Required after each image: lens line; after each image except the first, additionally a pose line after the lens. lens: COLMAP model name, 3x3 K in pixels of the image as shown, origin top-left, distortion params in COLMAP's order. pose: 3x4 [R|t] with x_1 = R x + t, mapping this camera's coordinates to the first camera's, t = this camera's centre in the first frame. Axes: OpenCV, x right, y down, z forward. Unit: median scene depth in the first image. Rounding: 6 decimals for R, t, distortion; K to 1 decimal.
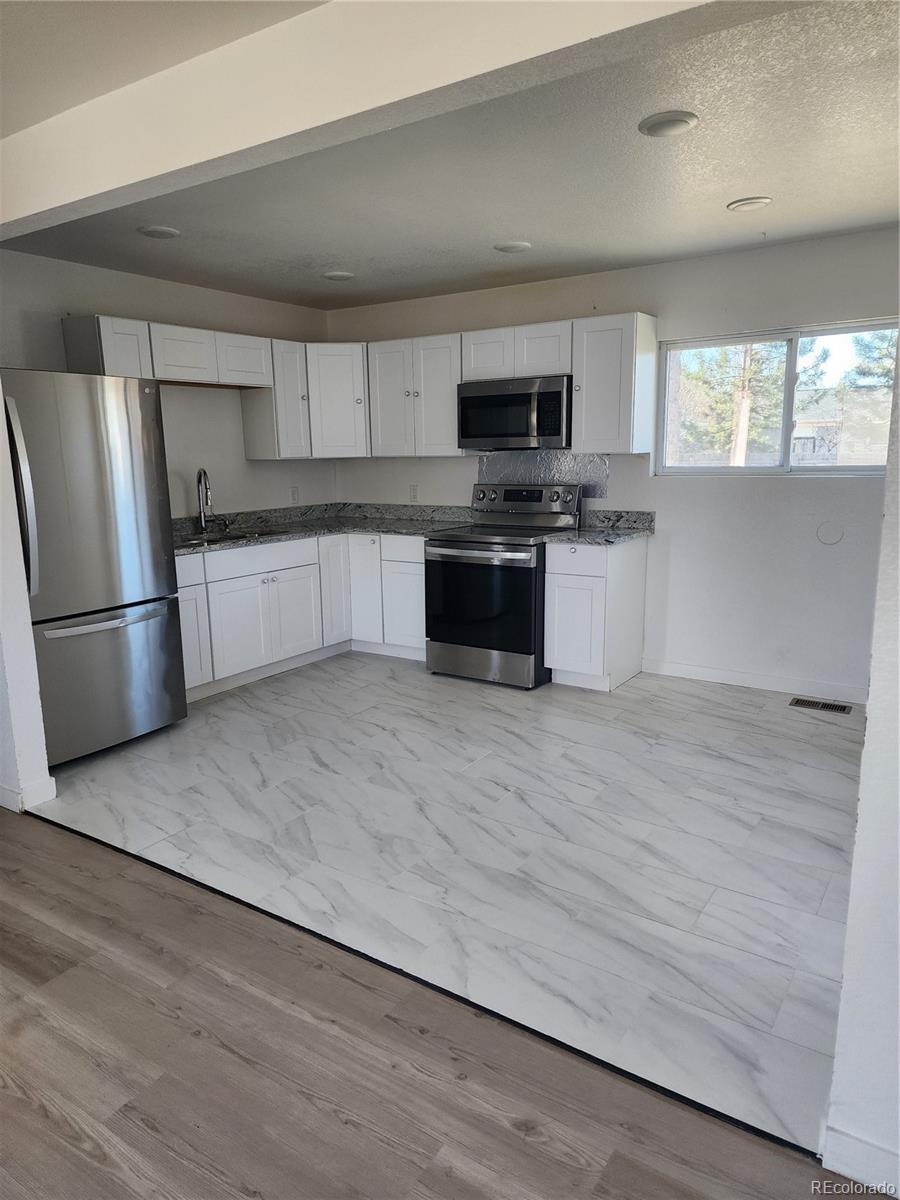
lens RADIAL K [[821.0, 0, 450.9], [0, 821.0, 623.3], [0, 0, 1]] dist [0.092164, -0.109512]
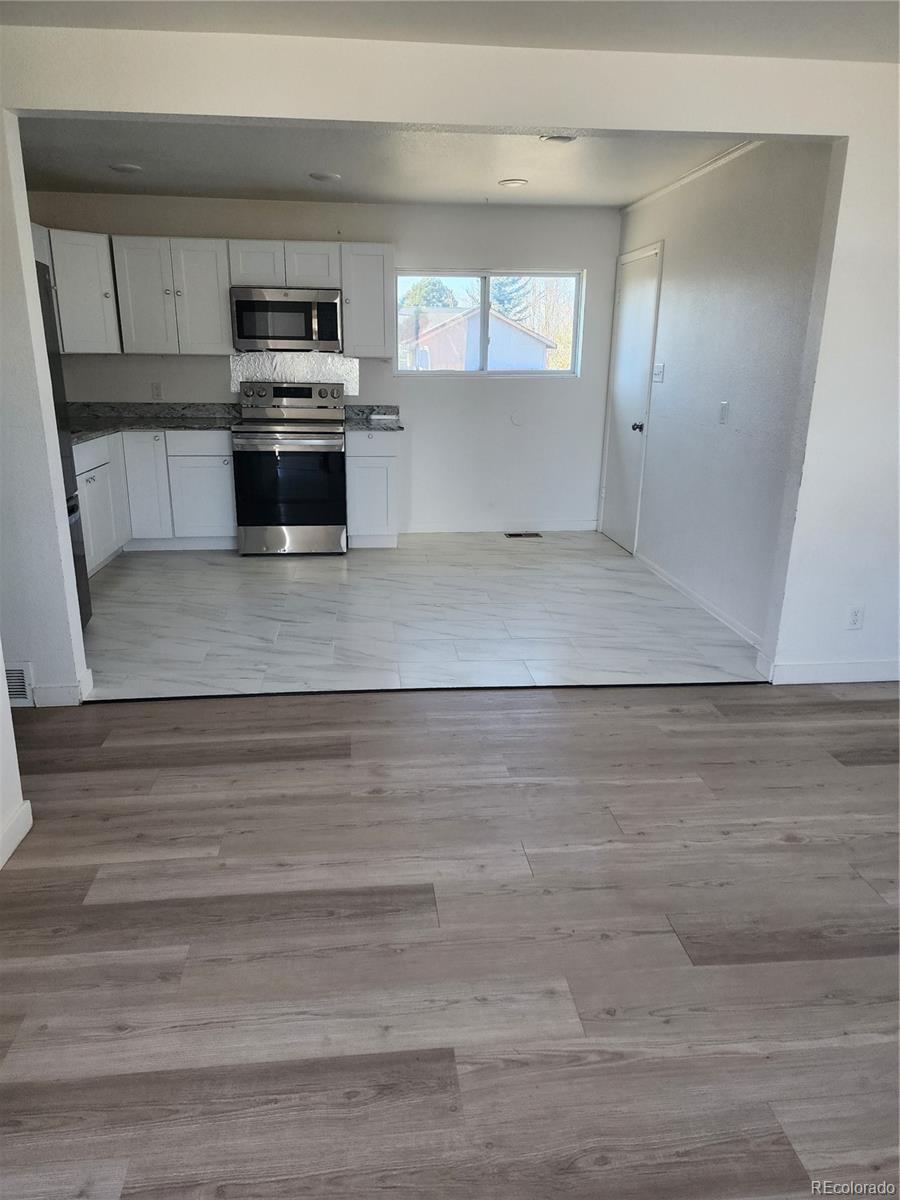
lens RADIAL K [[821.0, 0, 450.9], [0, 821.0, 623.3], [0, 0, 1]] dist [0.092164, -0.109512]
pose [[0.757007, -0.178673, 0.628504, -0.588341], [0.114907, 0.983299, 0.141135, 0.027876], [-0.643224, -0.034621, 0.764895, -0.052000]]
